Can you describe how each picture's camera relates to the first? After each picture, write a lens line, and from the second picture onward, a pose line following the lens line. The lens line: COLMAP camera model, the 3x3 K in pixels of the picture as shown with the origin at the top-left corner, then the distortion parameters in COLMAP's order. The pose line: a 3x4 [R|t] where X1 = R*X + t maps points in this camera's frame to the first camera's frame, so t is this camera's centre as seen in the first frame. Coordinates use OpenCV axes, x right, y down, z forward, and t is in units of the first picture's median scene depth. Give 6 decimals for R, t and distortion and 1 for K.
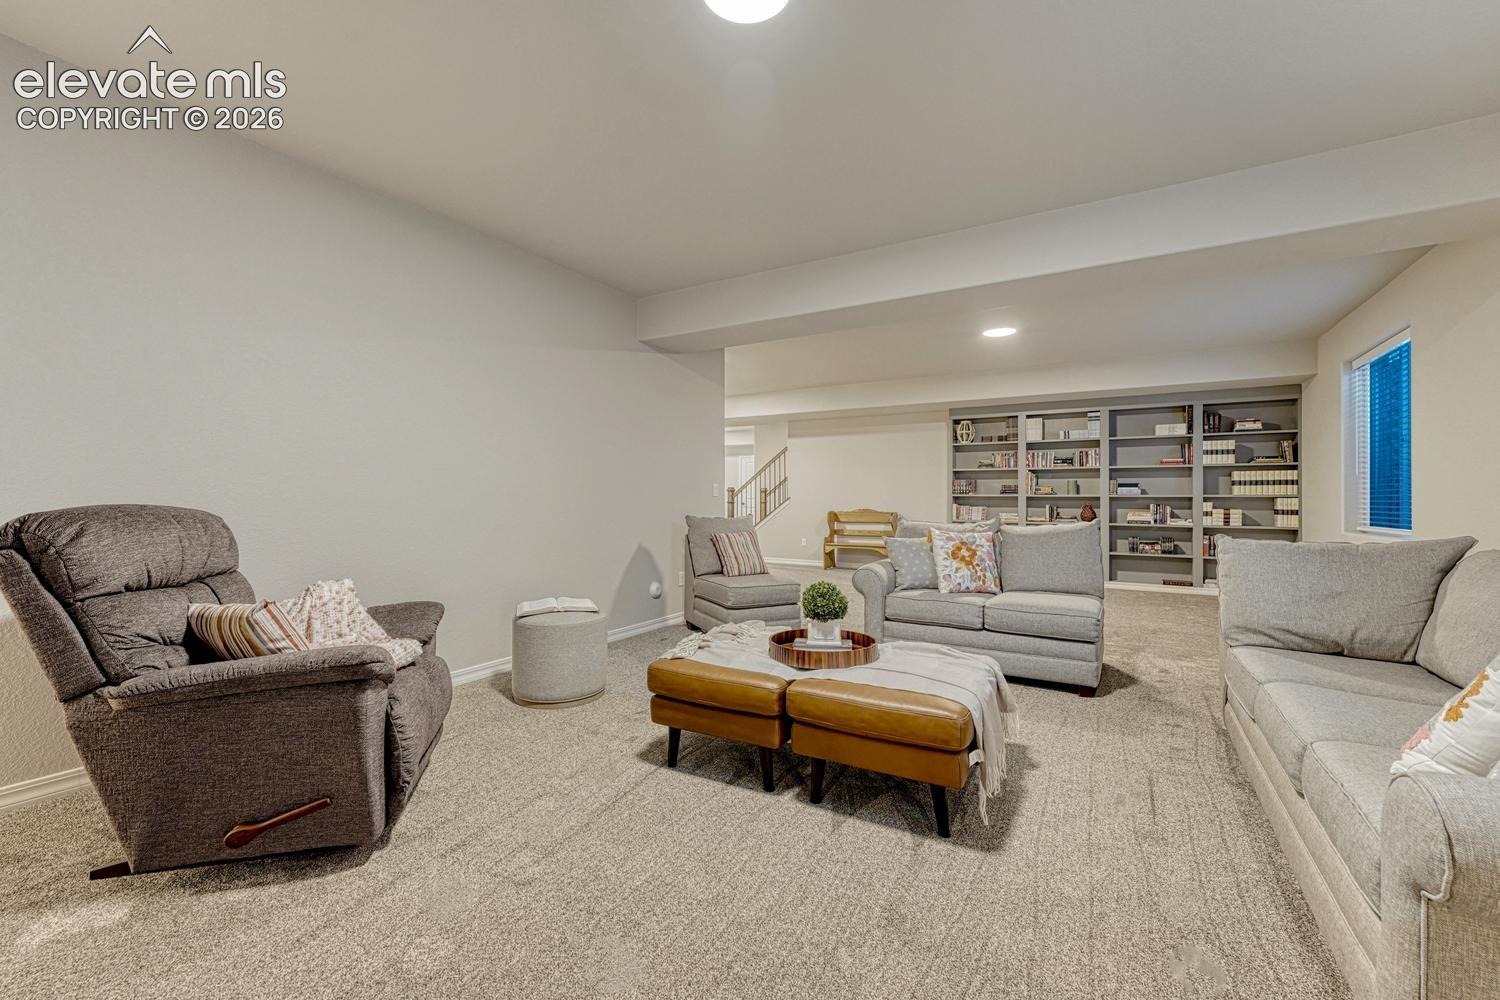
lens RADIAL K [[609.4, 0, 750.0], [0, 609.4, 500.0], [0, 0, 1]] dist [-0.000552, -0.000077]
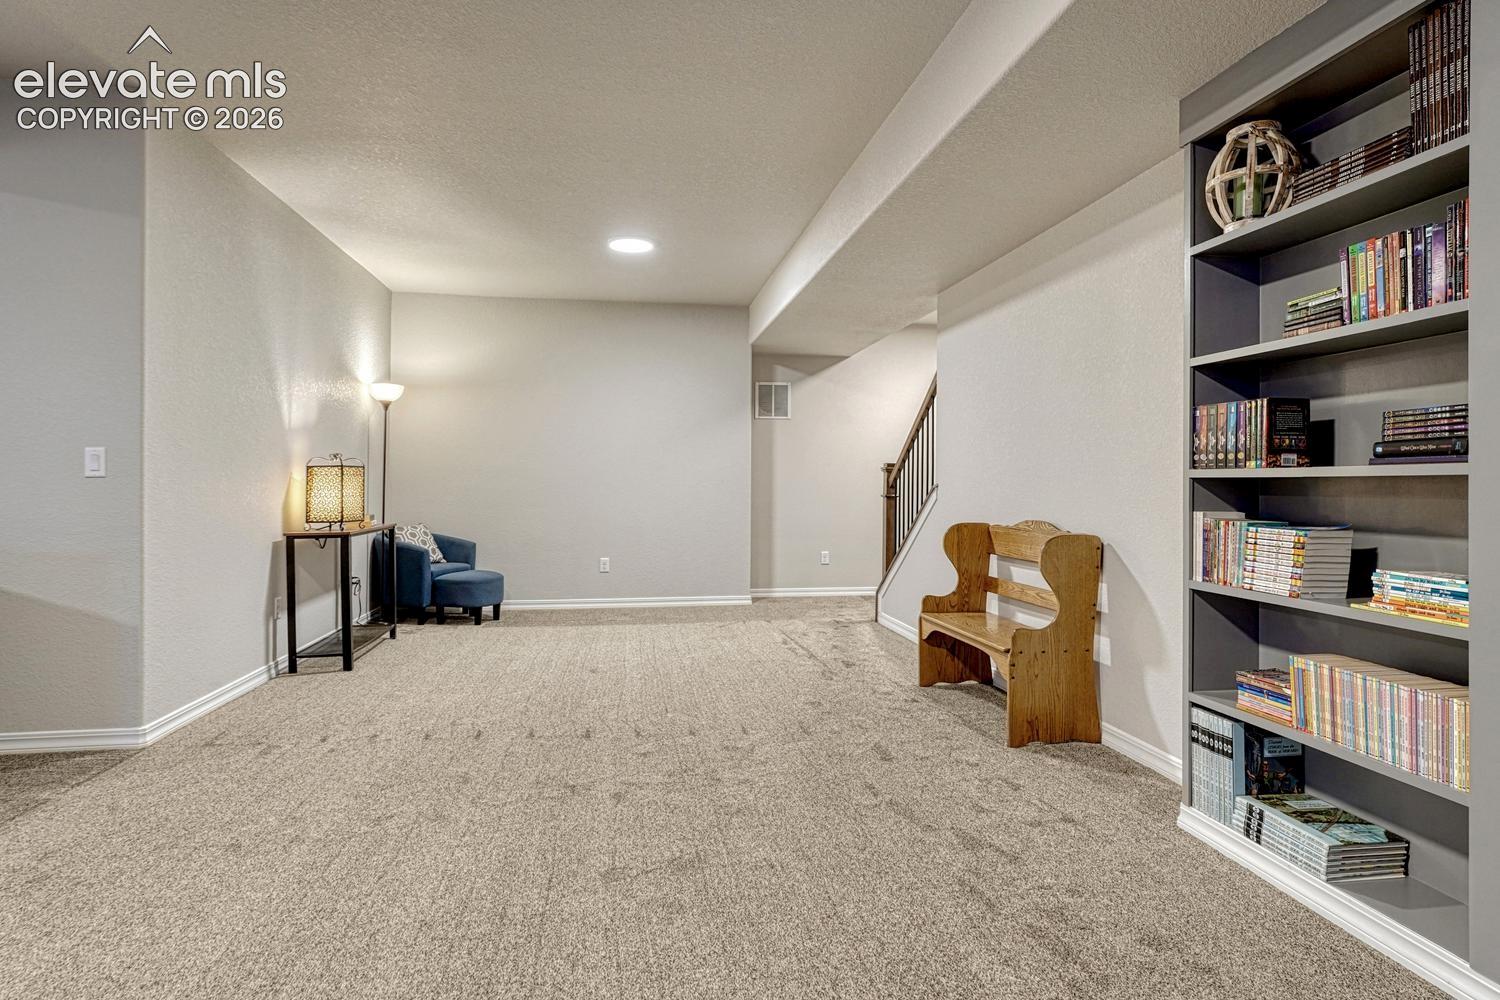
lens RADIAL K [[800.3, 0, 751.3], [0, 800.3, 480.2], [0, 0, 1]] dist [-0.000424, 0.000398]
pose [[0.644502, 0.000229, -0.764603, 0.463532], [-0.006487, 0.999966, -0.005169, -0.002734], [0.764575, 0.008291, 0.644481, 0.697079]]
